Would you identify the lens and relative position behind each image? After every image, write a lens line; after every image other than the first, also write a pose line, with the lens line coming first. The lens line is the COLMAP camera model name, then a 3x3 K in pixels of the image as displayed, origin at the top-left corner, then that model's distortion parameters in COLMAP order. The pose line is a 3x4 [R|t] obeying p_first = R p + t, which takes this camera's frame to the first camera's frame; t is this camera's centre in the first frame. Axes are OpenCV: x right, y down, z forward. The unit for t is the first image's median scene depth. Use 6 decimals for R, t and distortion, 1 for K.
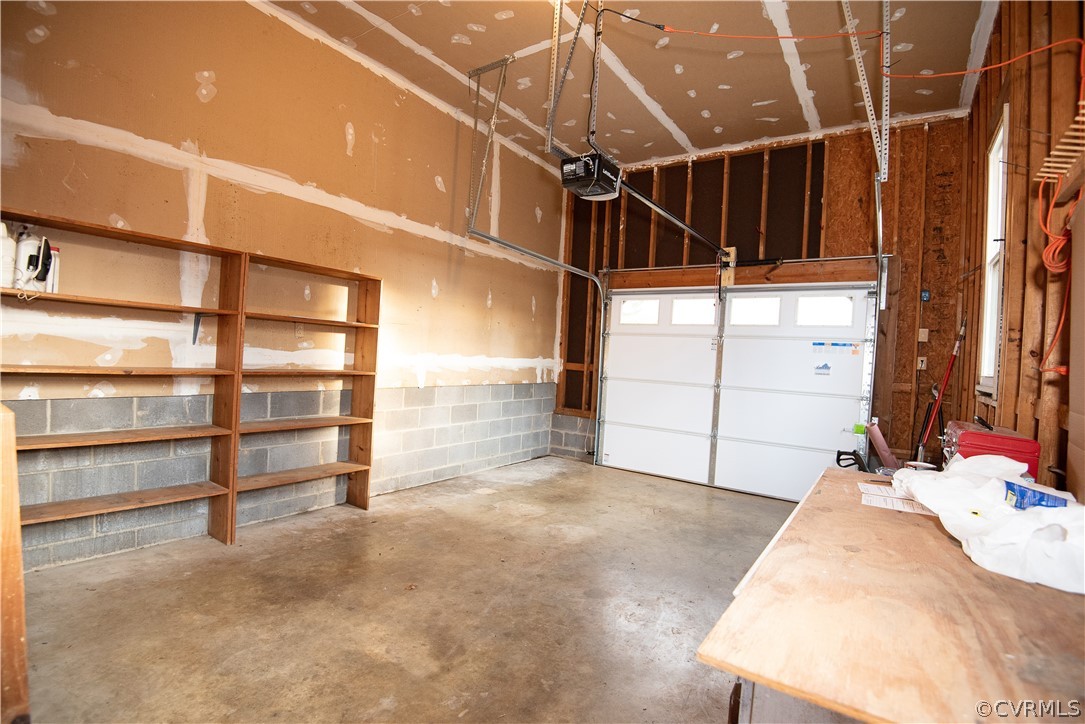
lens RADIAL K [[510.2, 0, 542.5], [0, 510.2, 362.0], [0, 0, 1]] dist [-0.002948, -0.027855]
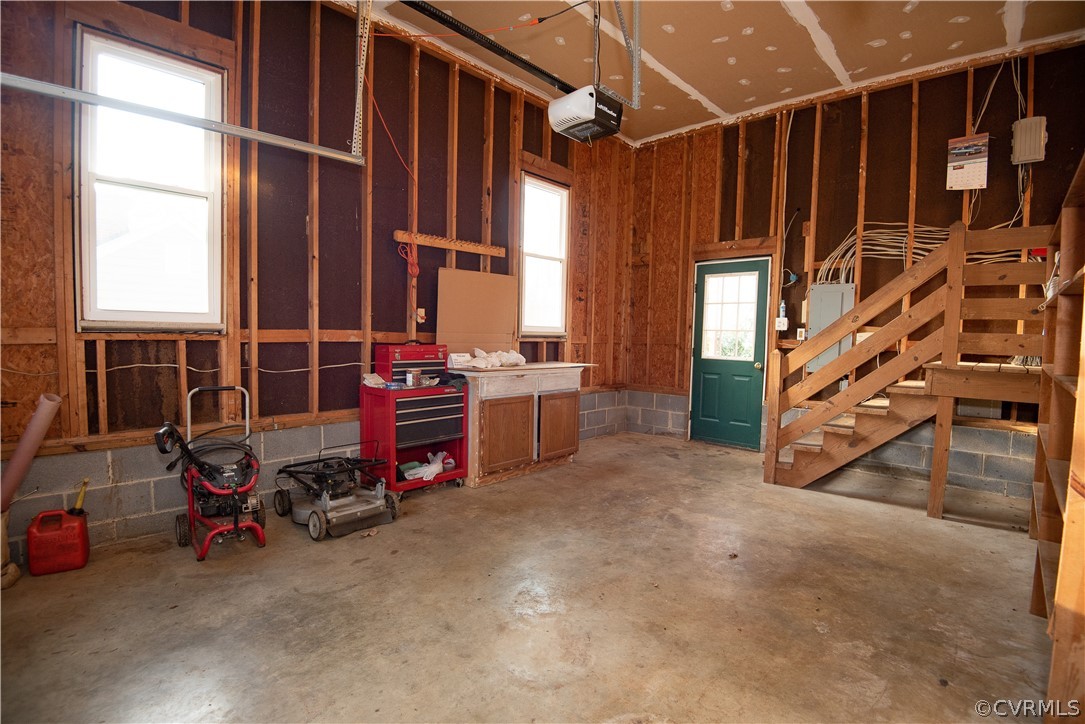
lens RADIAL K [[510.2, 0, 542.5], [0, 510.2, 362.0], [0, 0, 1]] dist [-0.002948, -0.027855]
pose [[-0.986581, -0.080410, 0.142101, 0.005977], [-0.069890, 0.994537, 0.077541, -0.001940], [-0.147560, 0.066569, -0.986810, 1.164682]]
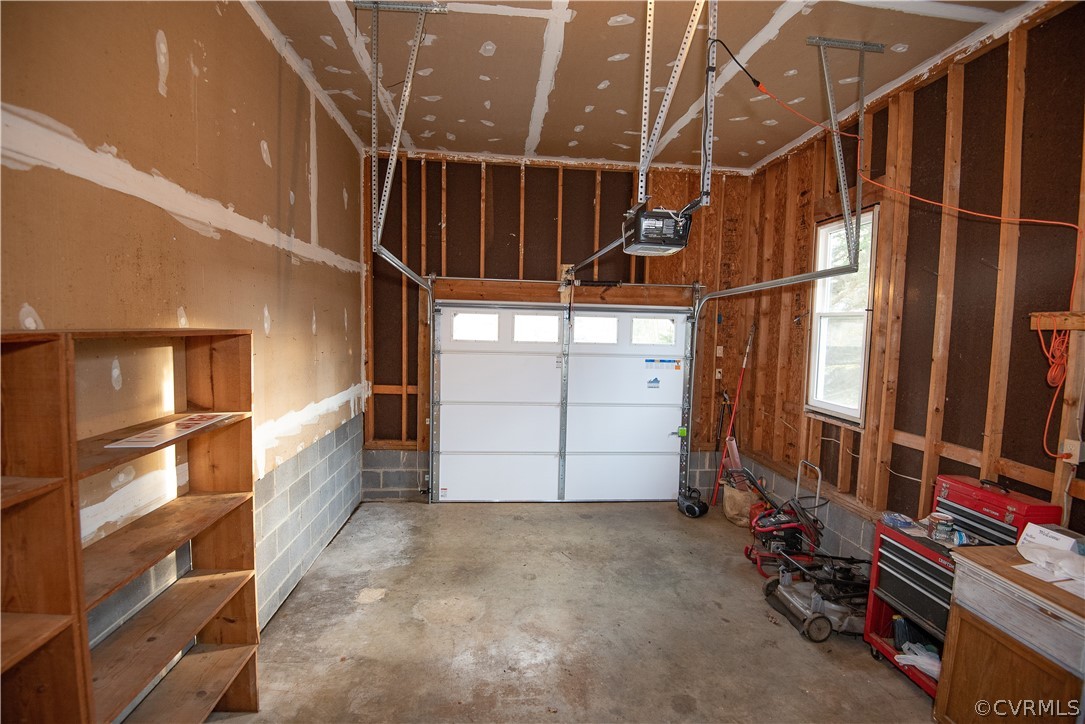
lens RADIAL K [[510.2, 0, 542.5], [0, 510.2, 362.0], [0, 0, 1]] dist [-0.002948, -0.027855]
pose [[0.767837, -0.078643, 0.635800, -0.356702], [0.023743, 0.995248, 0.094429, -0.144873], [-0.640205, -0.057410, 0.766056, 0.288539]]
